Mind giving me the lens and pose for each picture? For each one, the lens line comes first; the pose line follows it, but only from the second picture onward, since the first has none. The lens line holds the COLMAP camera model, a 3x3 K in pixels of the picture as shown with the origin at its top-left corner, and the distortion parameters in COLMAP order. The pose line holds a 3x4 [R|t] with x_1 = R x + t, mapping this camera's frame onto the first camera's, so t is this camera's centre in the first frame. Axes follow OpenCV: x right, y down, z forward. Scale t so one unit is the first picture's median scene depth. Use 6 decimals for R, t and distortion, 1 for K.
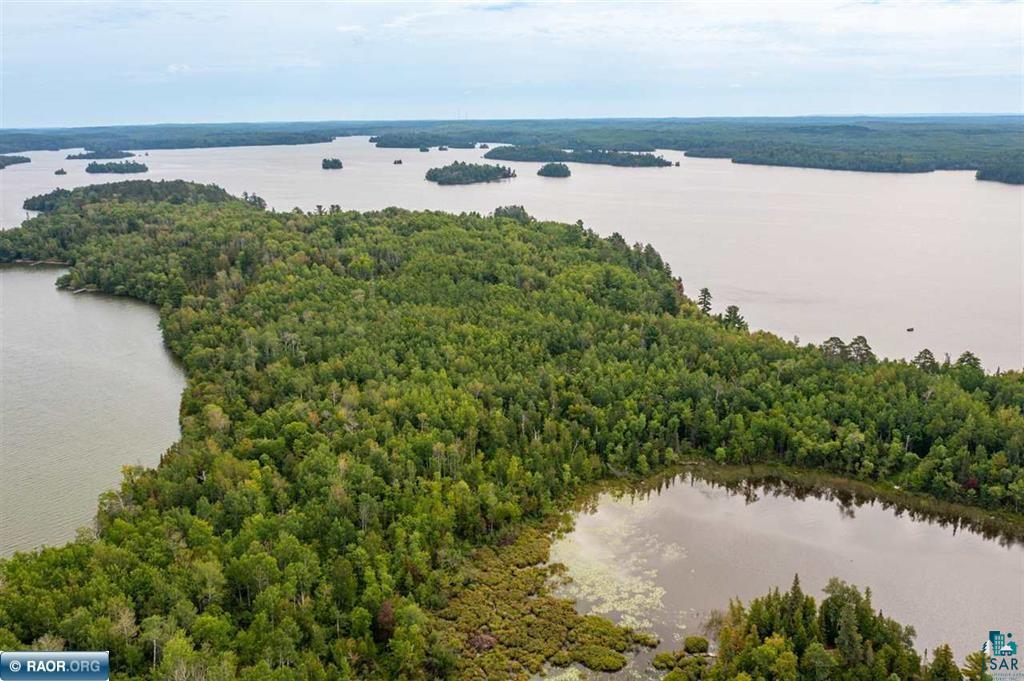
lens RADIAL K [[816.4, 0, 511.2], [0, 816.4, 335.1], [0, 0, 1]] dist [-0.018616, 0.001089]
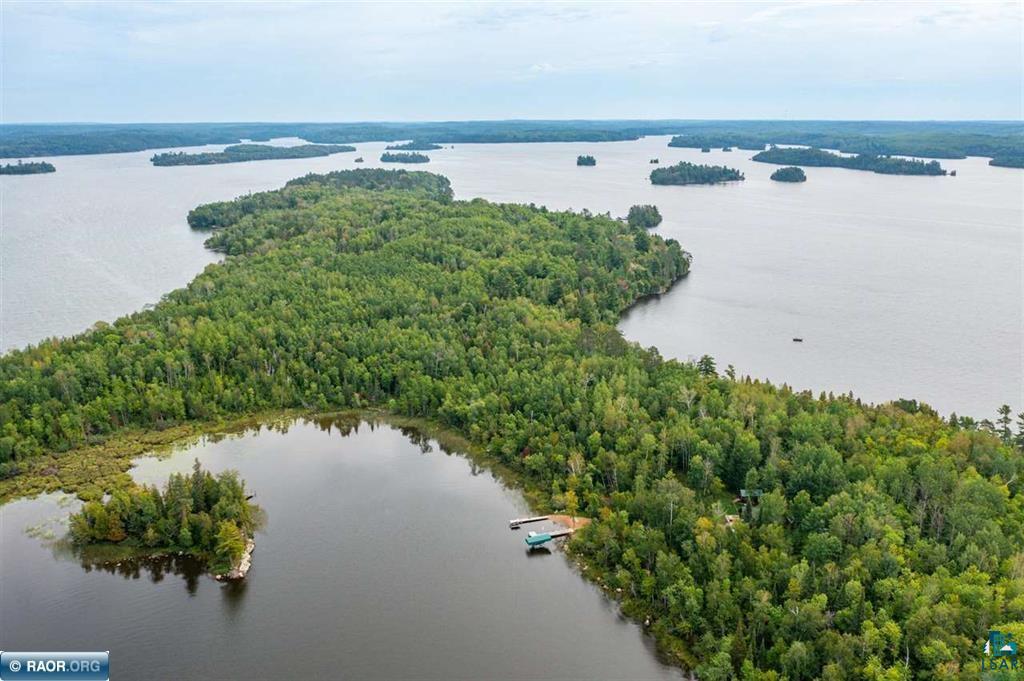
lens RADIAL K [[816.4, 0, 508.0], [0, 816.4, 345.3], [0, 0, 1]] dist [-0.018616, 0.001089]
pose [[0.914263, 0.116667, -0.387958, 0.123996], [-0.111242, 0.993123, 0.036498, -0.000375], [0.389548, 0.009788, 0.920954, -0.008082]]
